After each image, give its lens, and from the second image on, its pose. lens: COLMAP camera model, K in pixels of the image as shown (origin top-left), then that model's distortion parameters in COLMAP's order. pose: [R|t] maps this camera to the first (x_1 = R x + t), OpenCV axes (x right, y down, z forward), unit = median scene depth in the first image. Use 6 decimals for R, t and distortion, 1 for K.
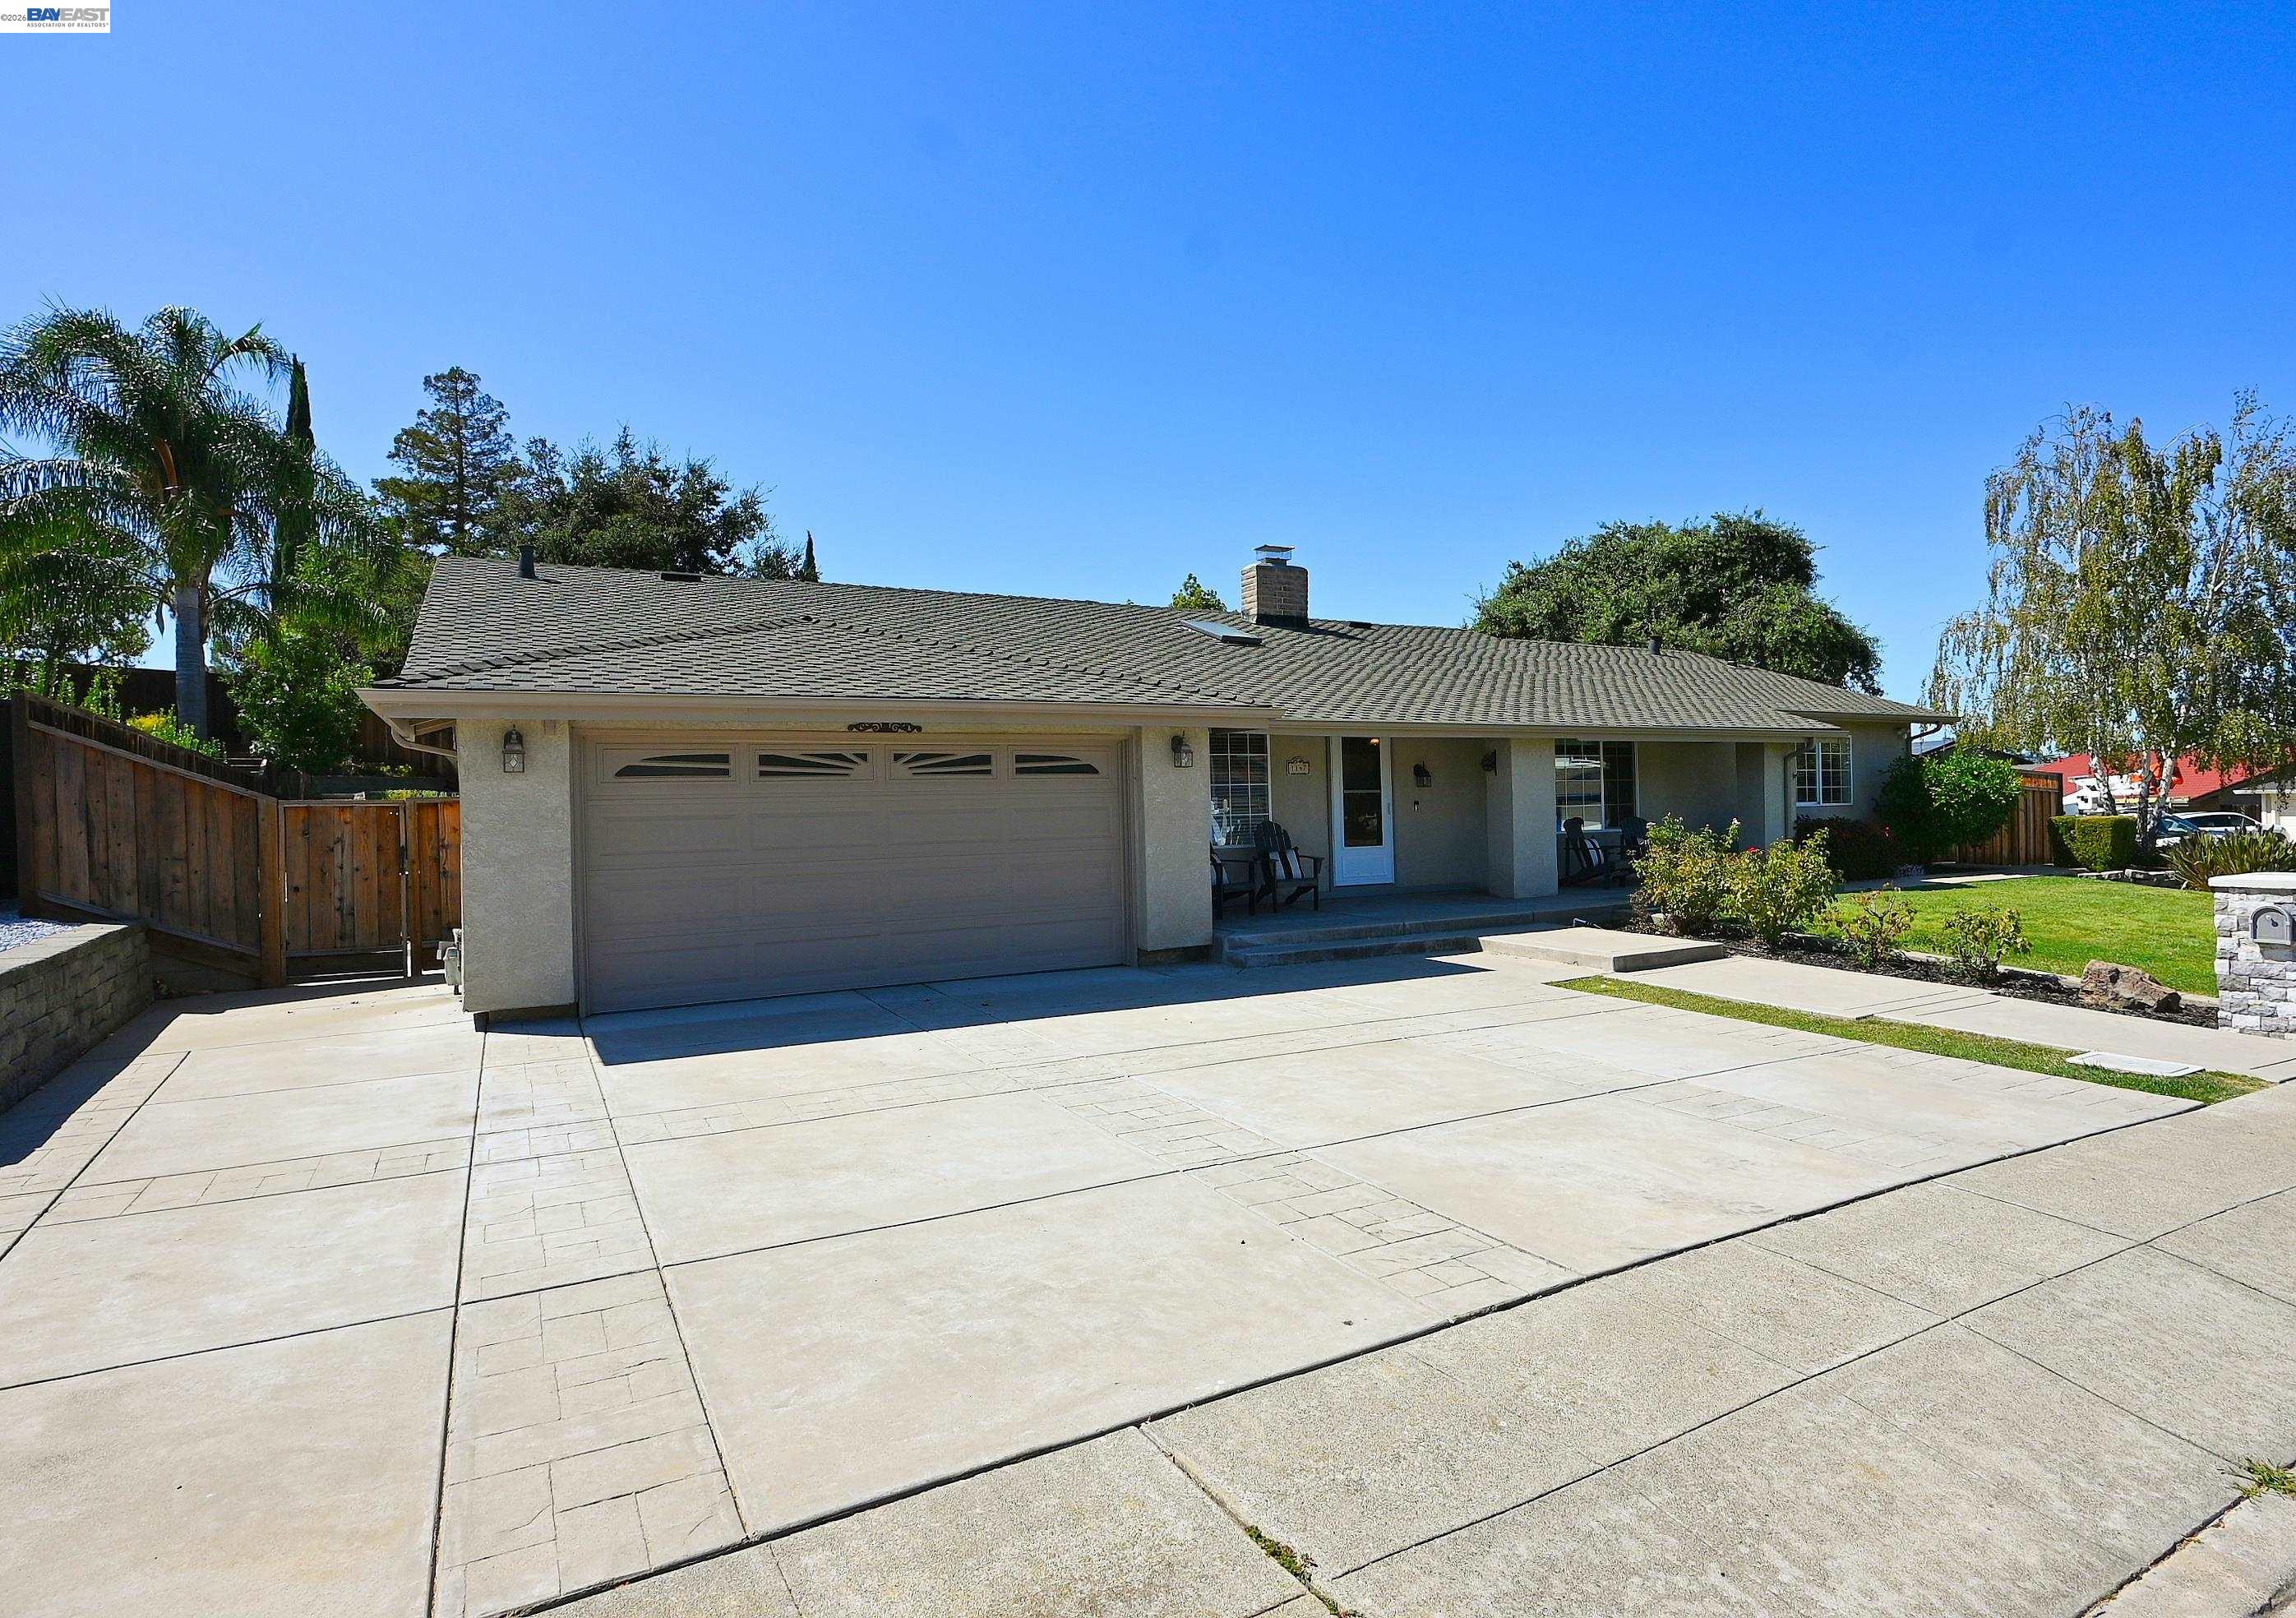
lens RADIAL K [[1260.7, 0, 1148.0], [0, 1260.7, 809.0], [0, 0, 1]] dist [-0.003675, 0.000060]
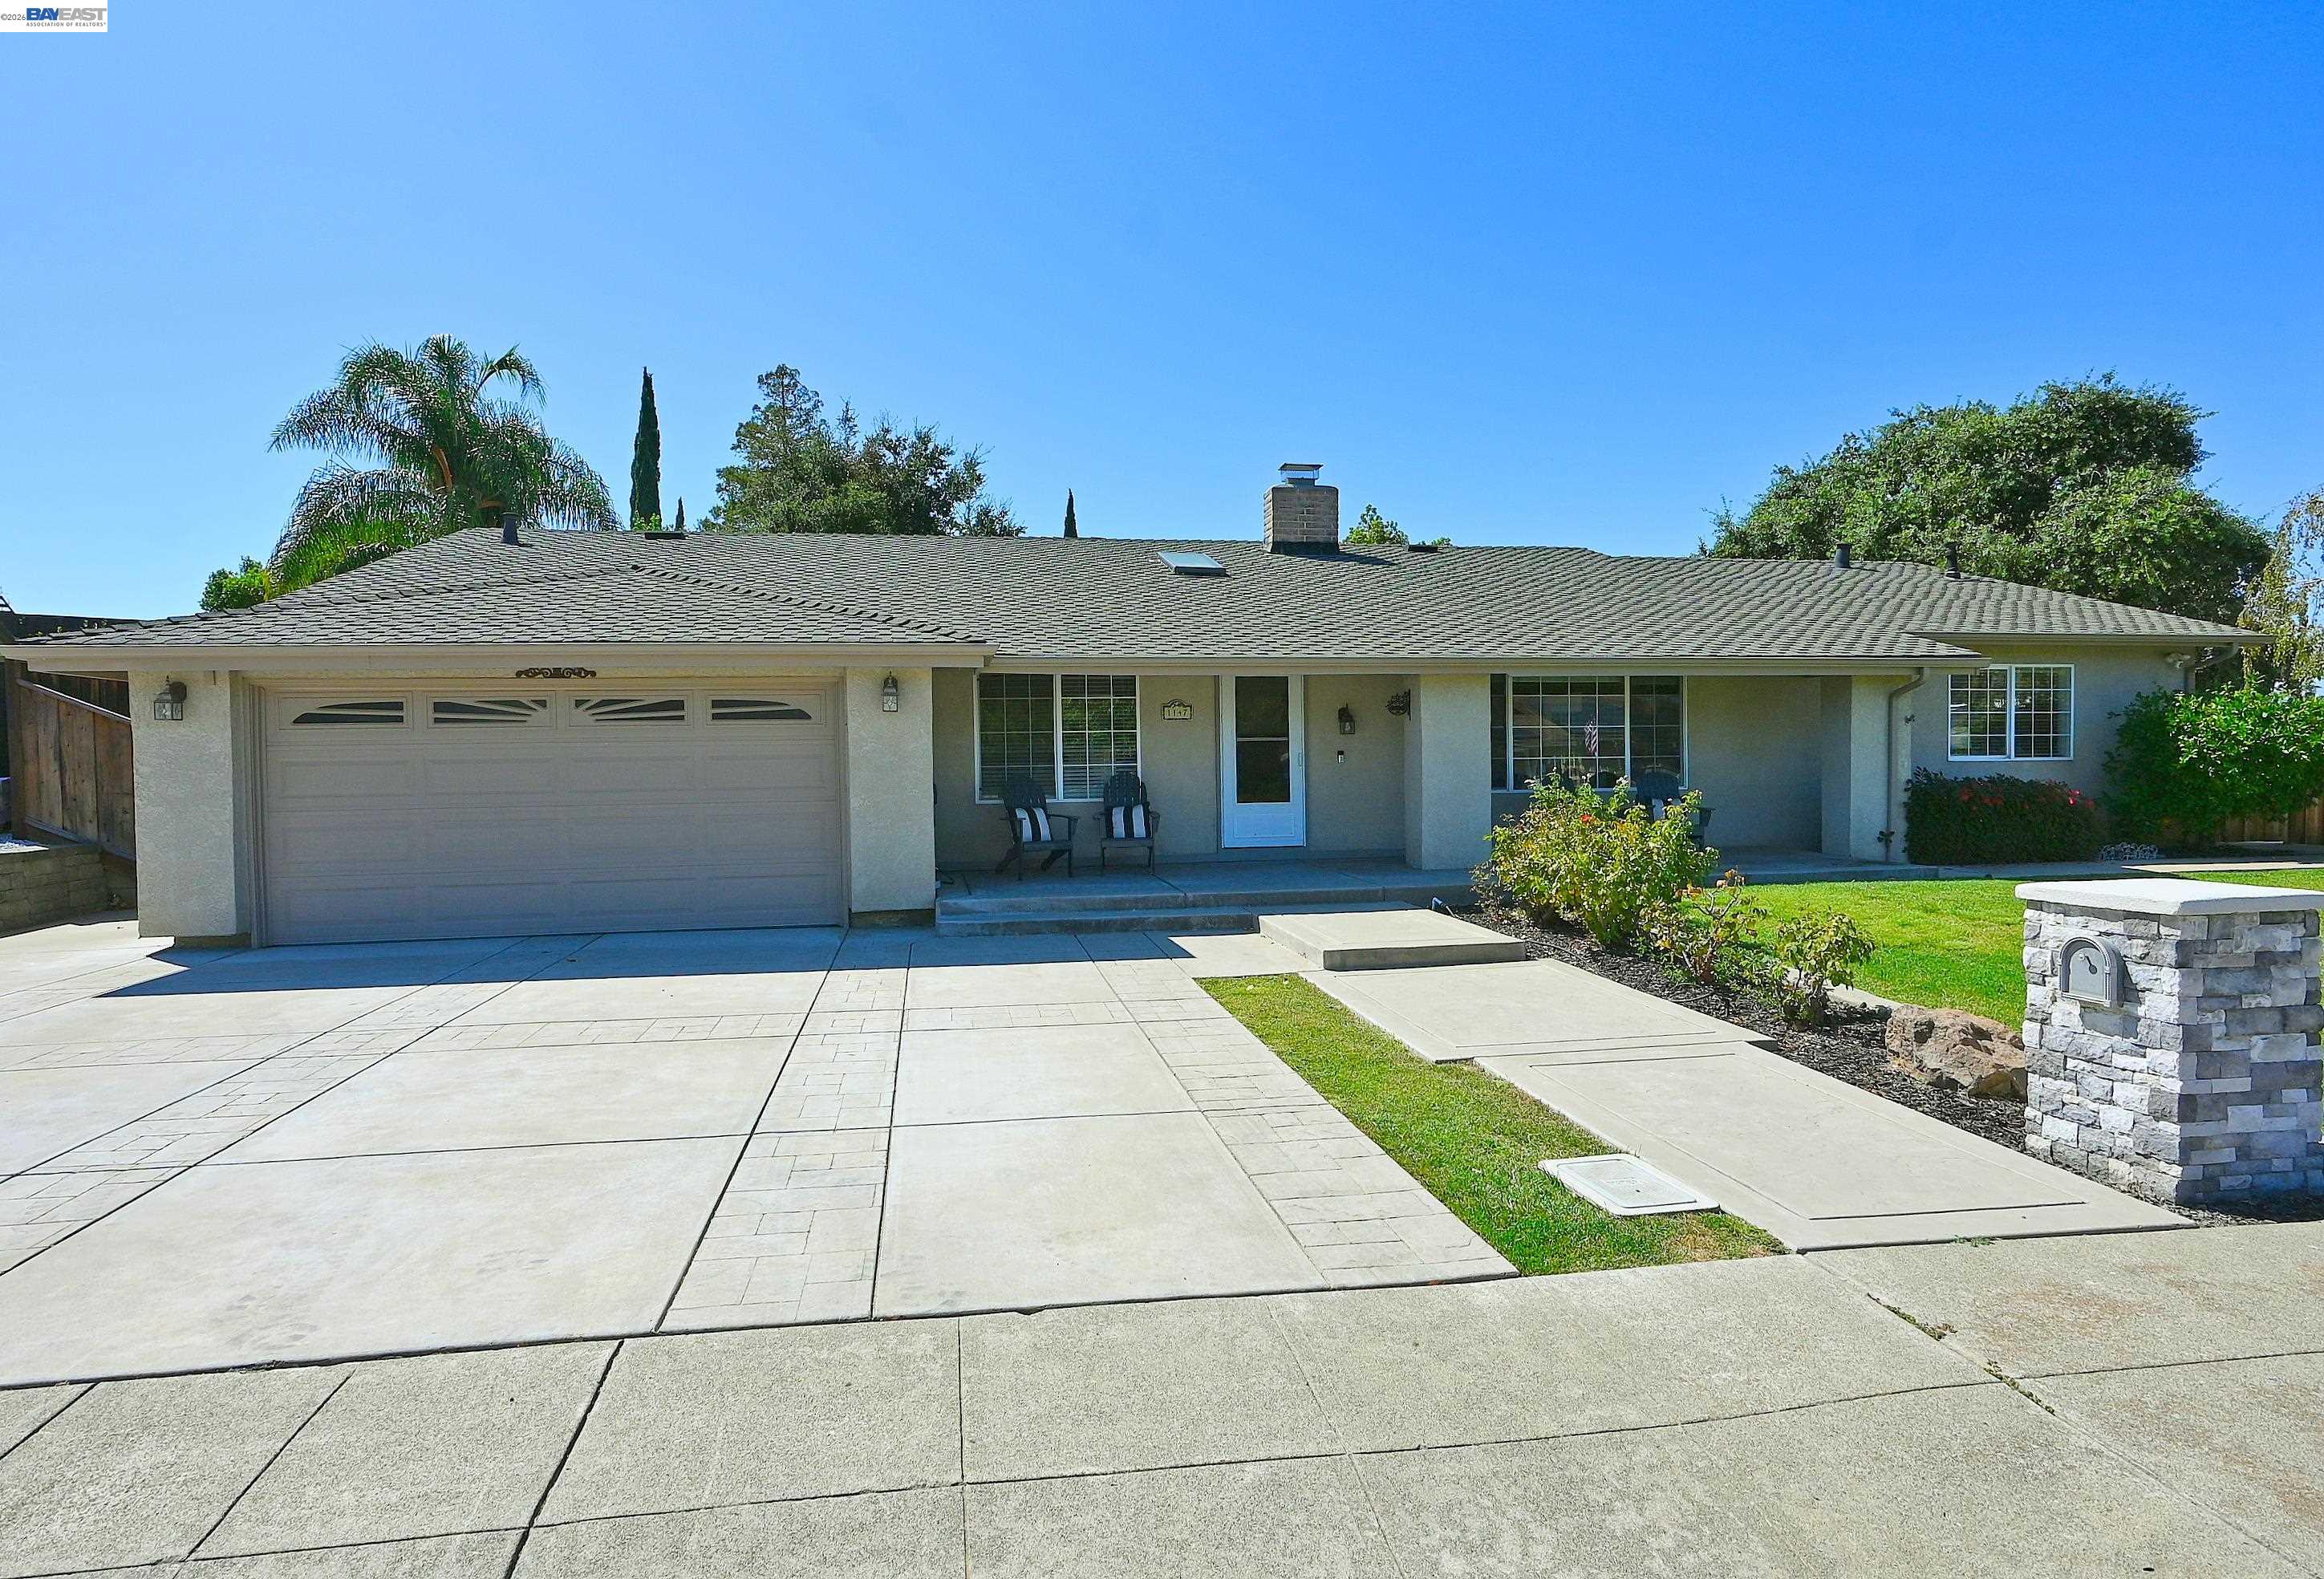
lens RADIAL K [[1226.7, 0, 1162.0], [0, 1226.7, 789.5], [0, 0, 1]] dist [-0.004738, 0.001059]
pose [[0.937129, 0.016027, -0.348616, 0.316584], [-0.006882, 0.999599, 0.027454, -0.001831], [0.348917, -0.023328, 0.936863, 0.148463]]
